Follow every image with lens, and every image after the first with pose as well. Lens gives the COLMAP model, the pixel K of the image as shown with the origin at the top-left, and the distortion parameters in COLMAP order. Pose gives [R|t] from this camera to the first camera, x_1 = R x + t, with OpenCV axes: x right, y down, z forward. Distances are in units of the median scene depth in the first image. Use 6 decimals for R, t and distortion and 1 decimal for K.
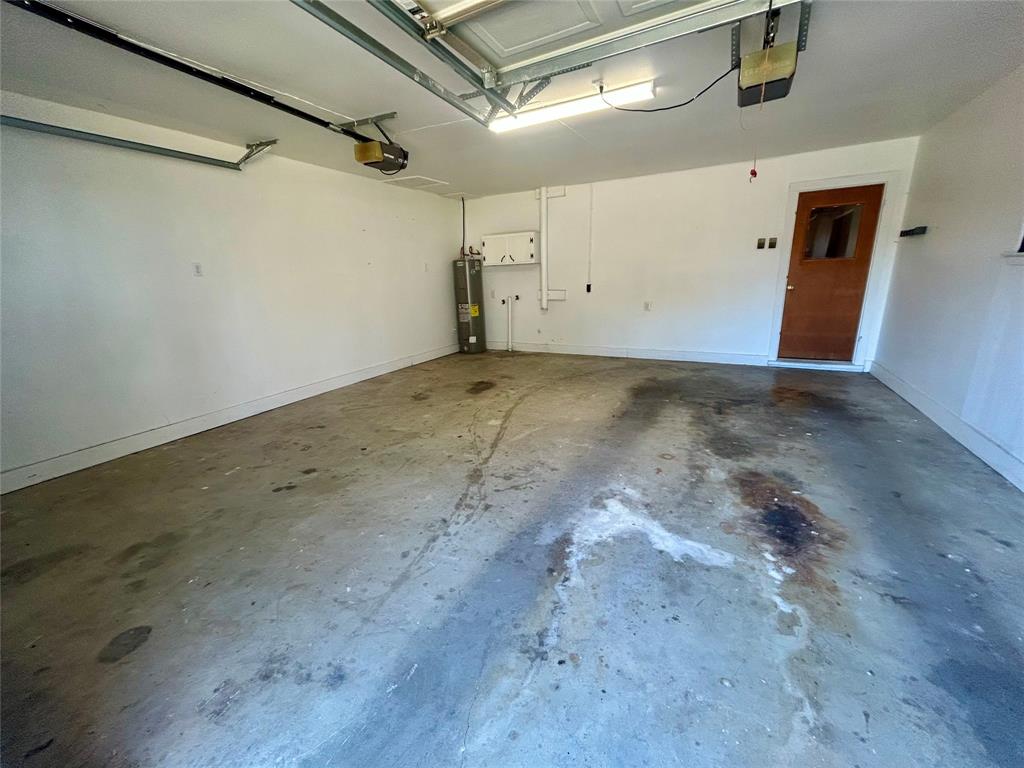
lens RADIAL K [[410.1, 0, 510.6], [0, 410.1, 385.9], [0, 0, 1]] dist [-0.002070, 0.000734]
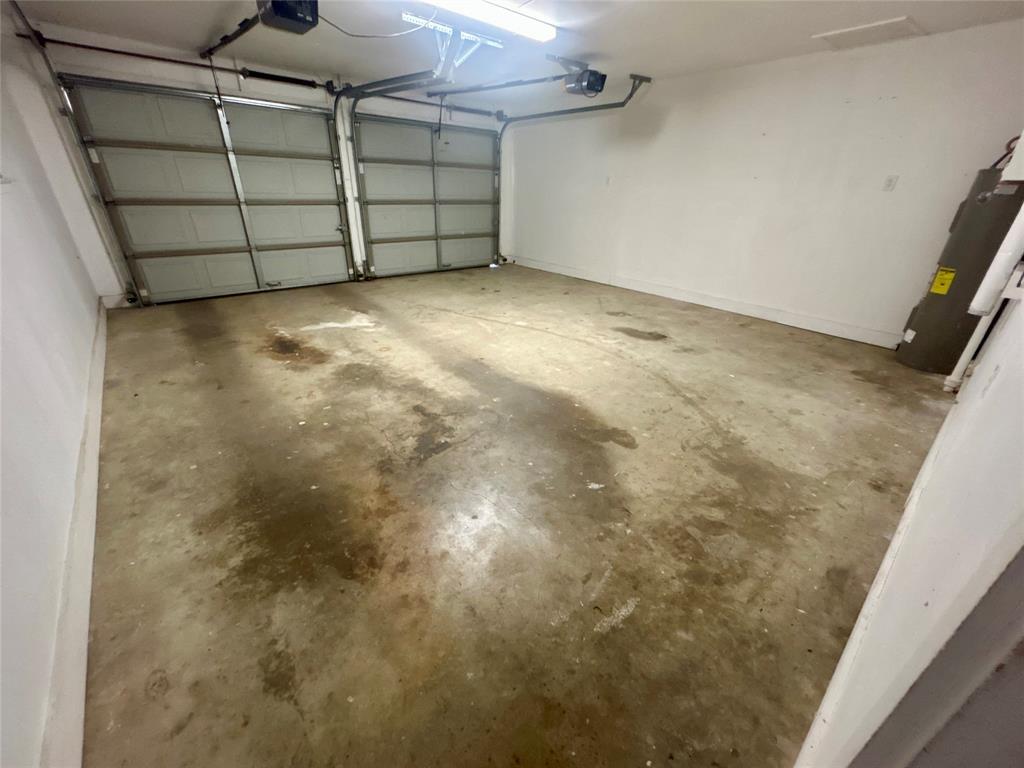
lens RADIAL K [[410.1, 0, 512.6], [0, 410.1, 382.9], [0, 0, 1]] dist [-0.002070, 0.000734]
pose [[-0.366893, 0.427218, -0.826362, 1.101810], [-0.255928, 0.807677, 0.531186, -0.427002], [0.894366, 0.406378, -0.186993, 1.360204]]
